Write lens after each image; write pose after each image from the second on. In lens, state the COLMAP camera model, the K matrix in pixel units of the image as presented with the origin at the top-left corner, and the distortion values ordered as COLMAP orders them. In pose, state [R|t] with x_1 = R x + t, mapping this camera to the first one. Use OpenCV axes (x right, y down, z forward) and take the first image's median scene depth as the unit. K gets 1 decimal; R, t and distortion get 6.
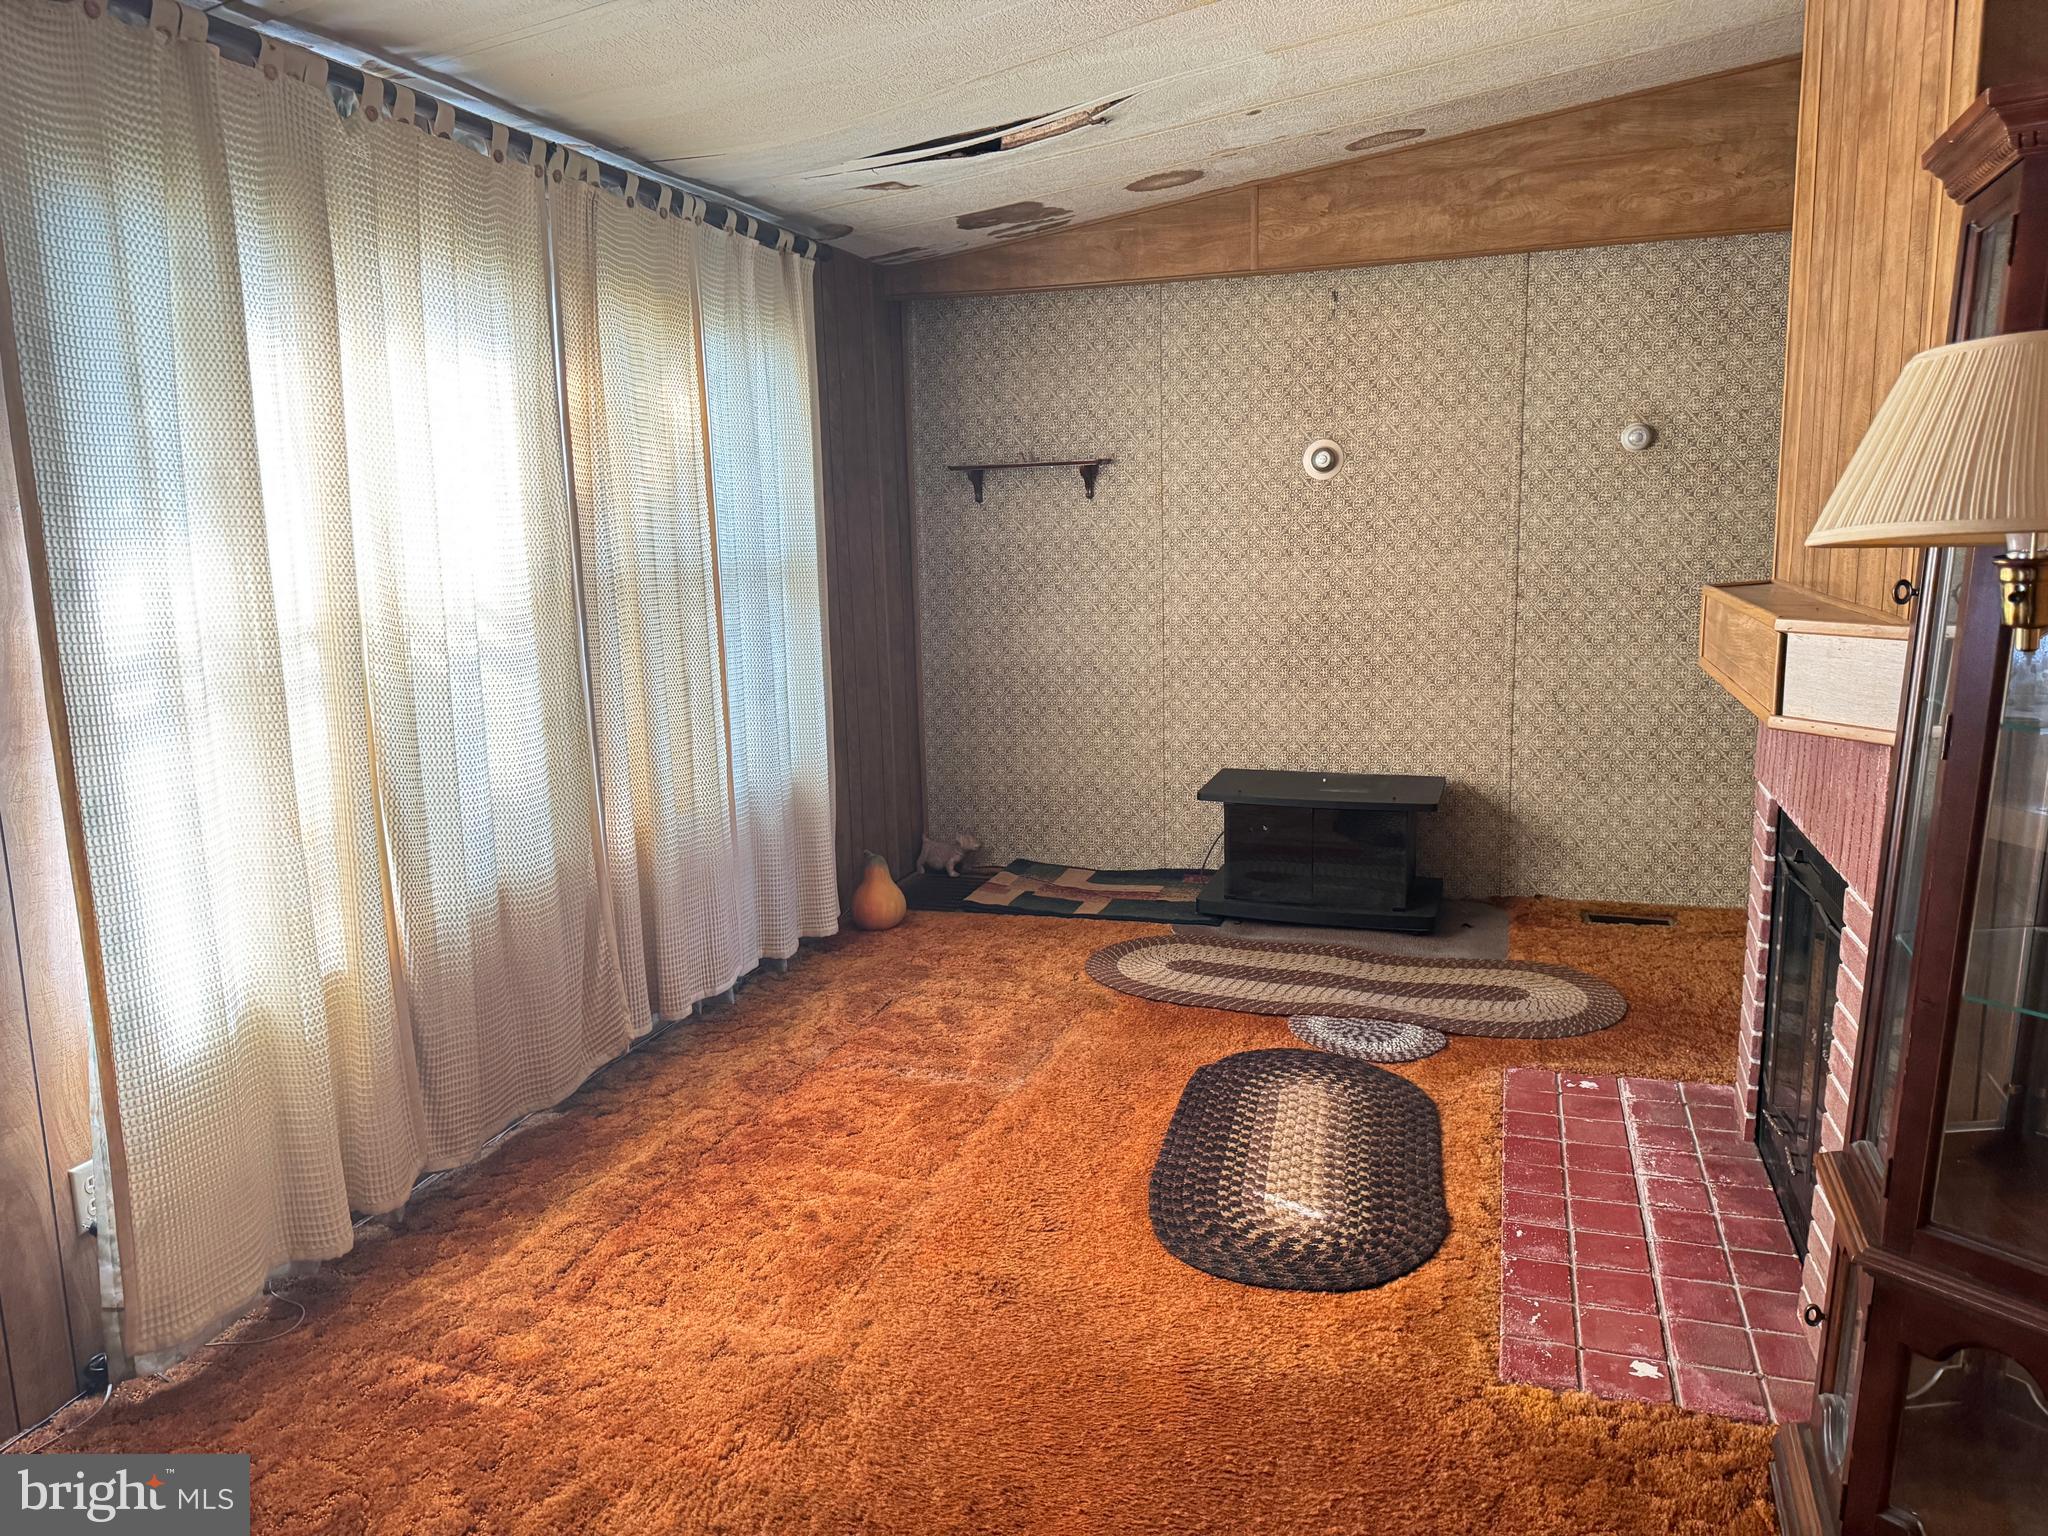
lens RADIAL K [[1435.2, 0, 1023.6], [0, 1435.2, 775.3], [0, 0, 1]] dist [0.059494, -0.061139]
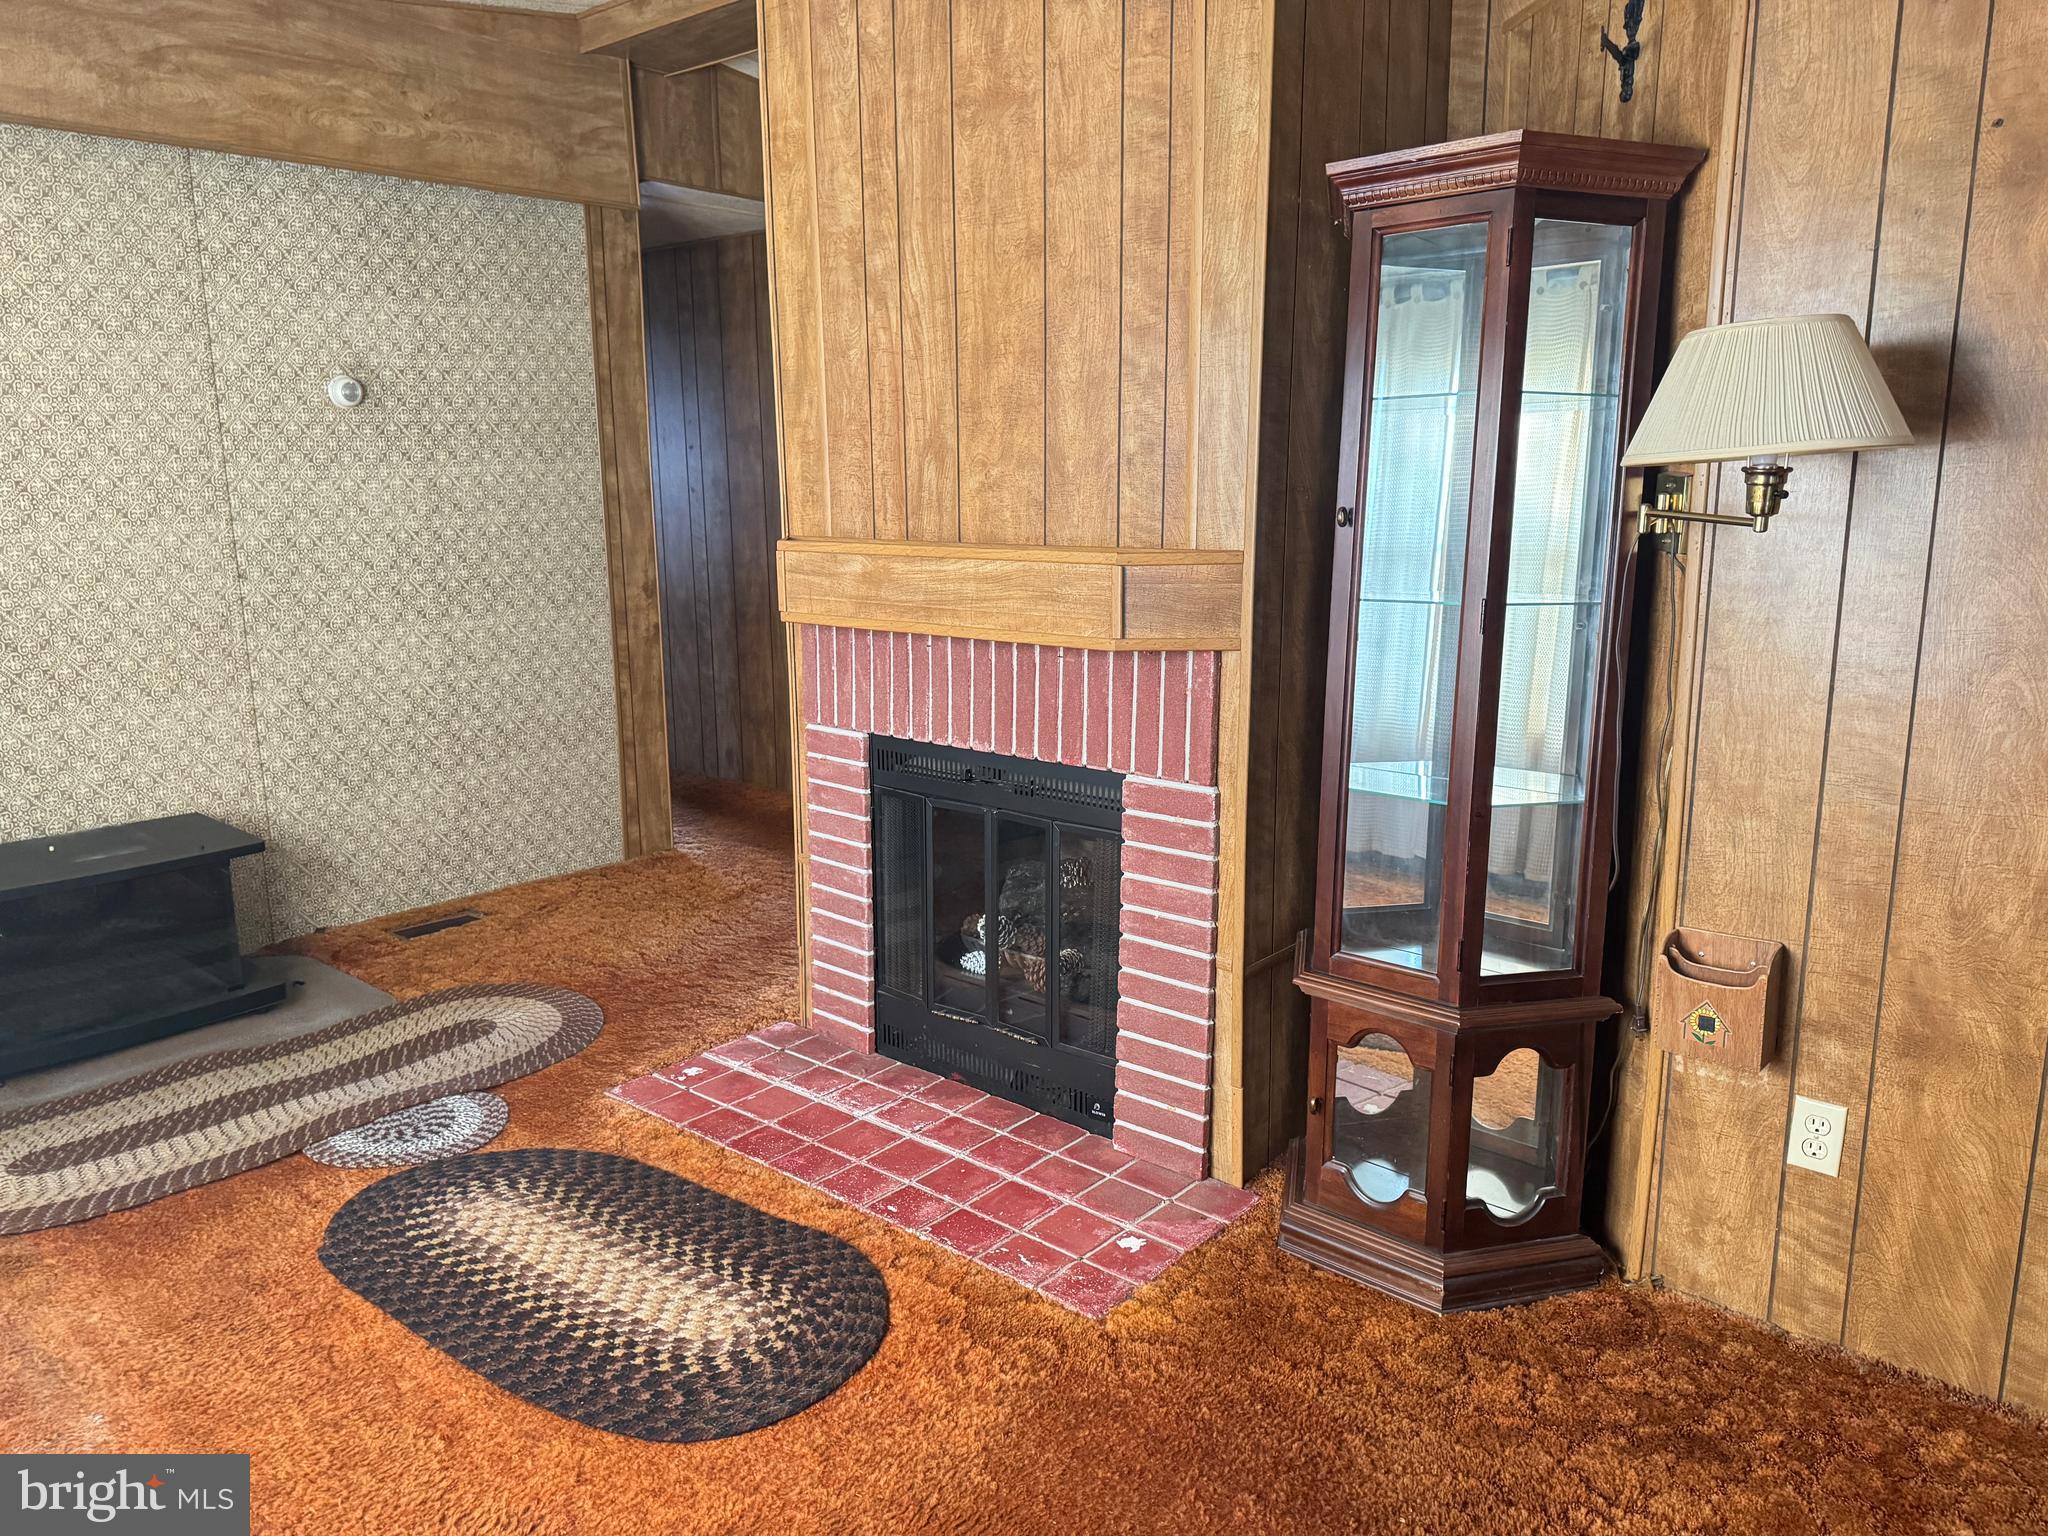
lens RADIAL K [[1435.2, 0, 1022.2], [0, 1435.2, 773.9], [0, 0, 1]] dist [0.059494, -0.061139]
pose [[0.384469, -0.168727, 0.907587, -0.283067], [0.165955, 0.979770, 0.111845, -0.038540], [-0.908098, 0.107618, 0.404692, 0.317504]]
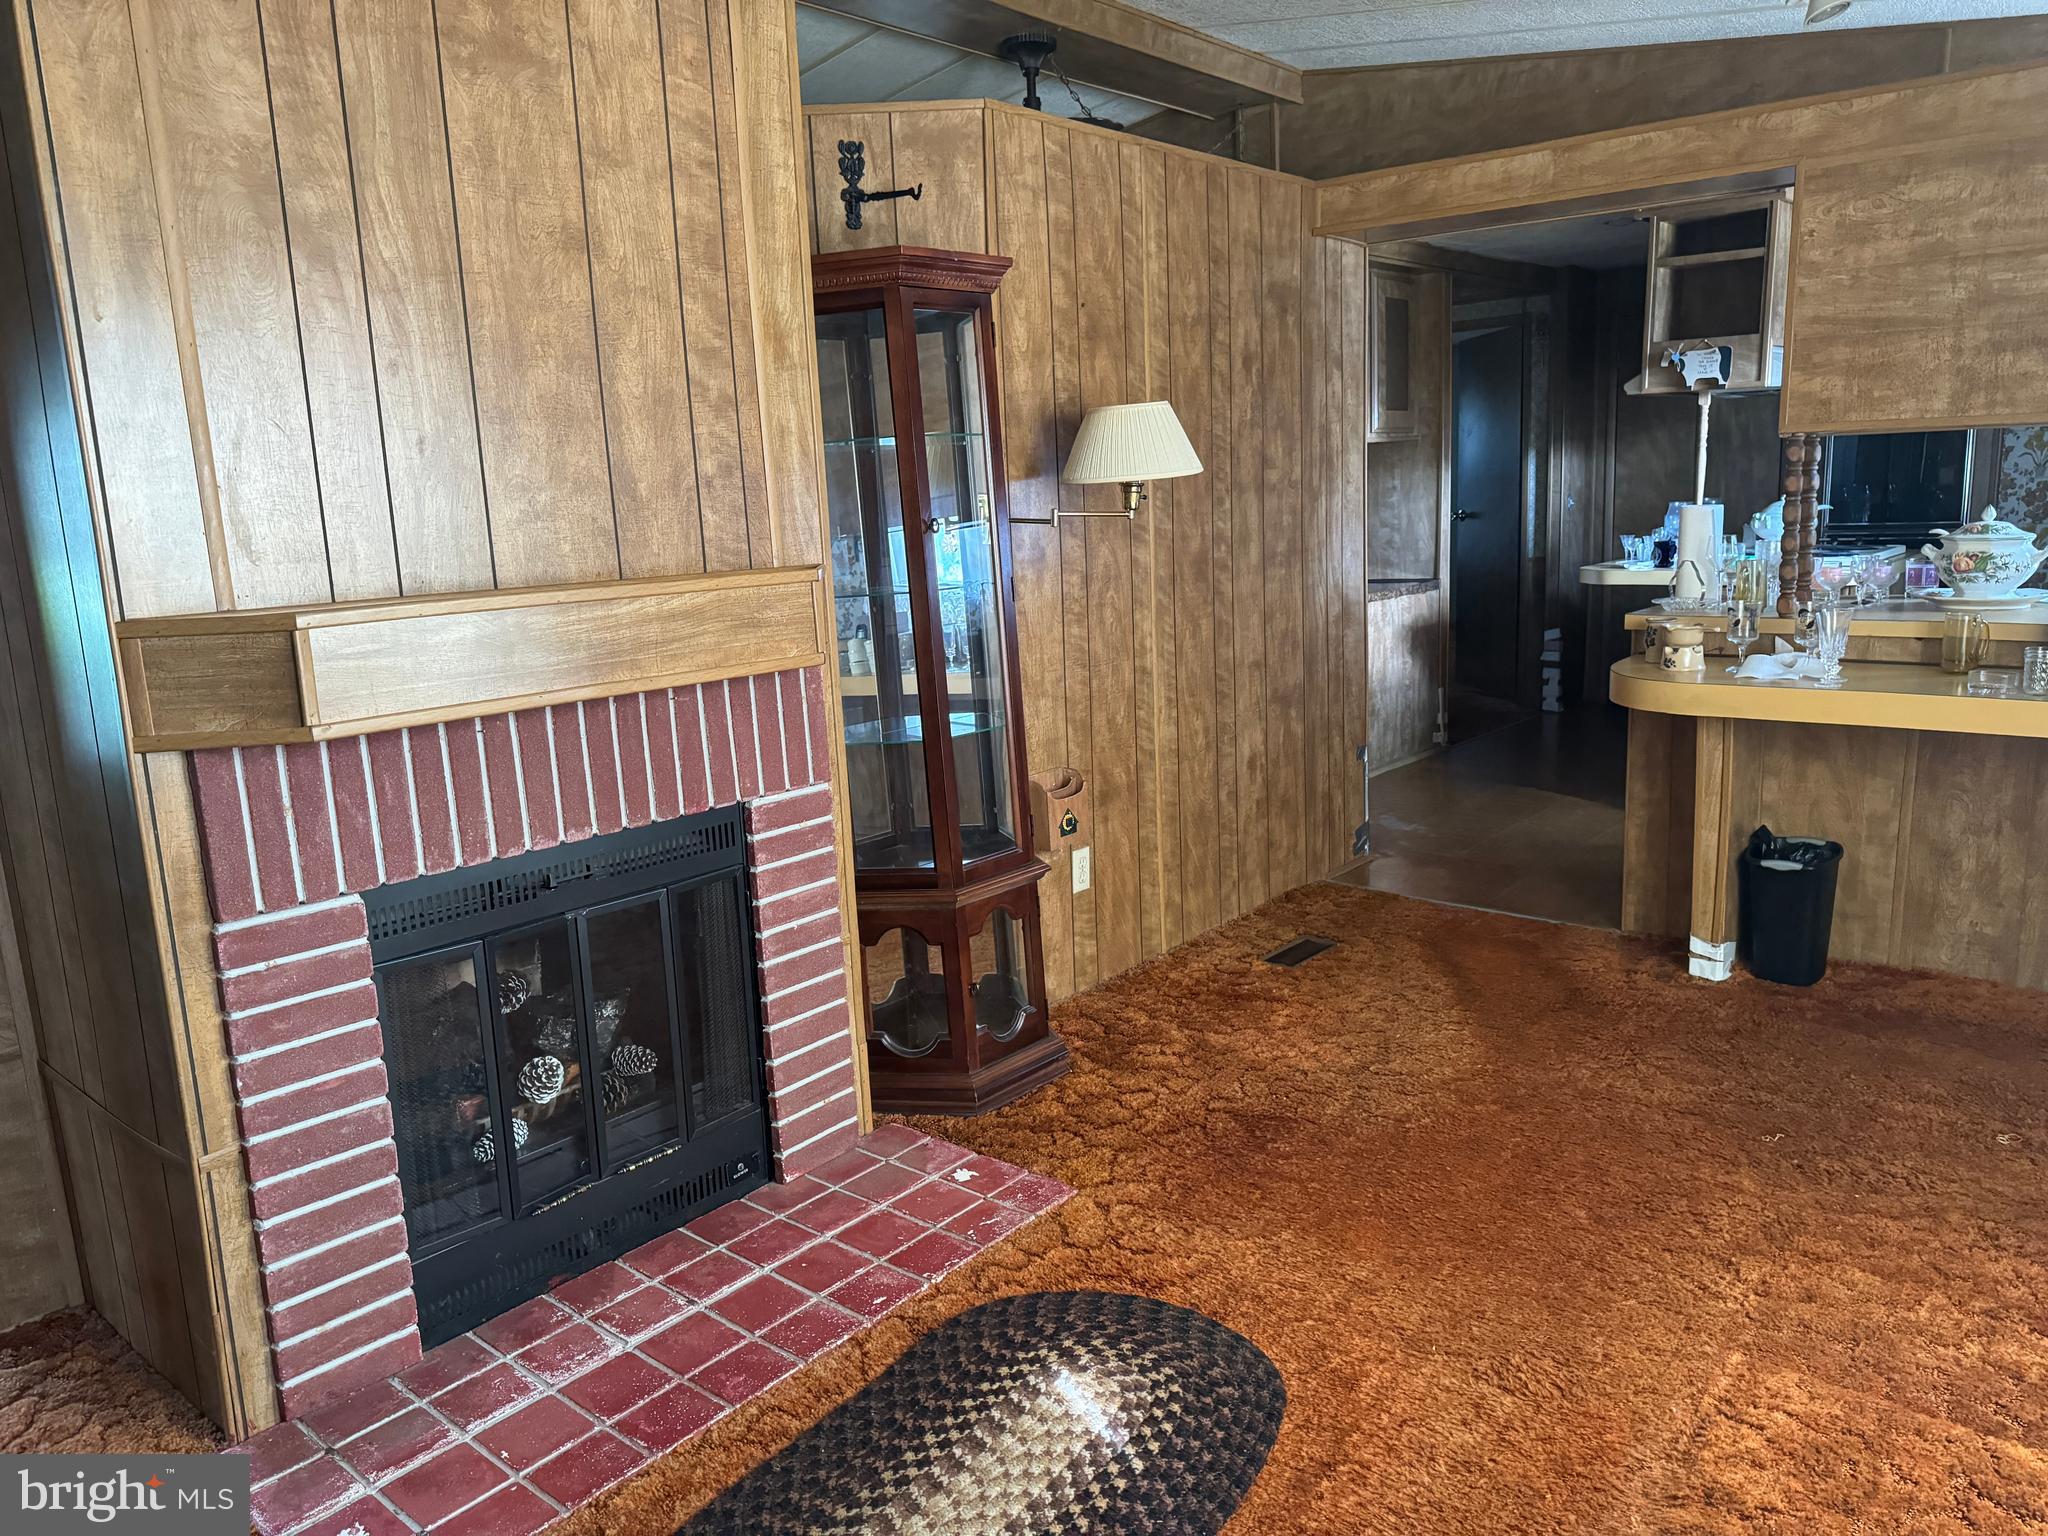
lens RADIAL K [[1435.2, 0, 1015.7], [0, 1435.2, 775.9], [0, 0, 1]] dist [0.059494, -0.061139]
pose [[-0.916834, -0.006764, 0.399211, -0.048513], [0.142076, 0.928885, 0.342033, -0.165437], [-0.373135, 0.370305, -0.850673, 1.007640]]
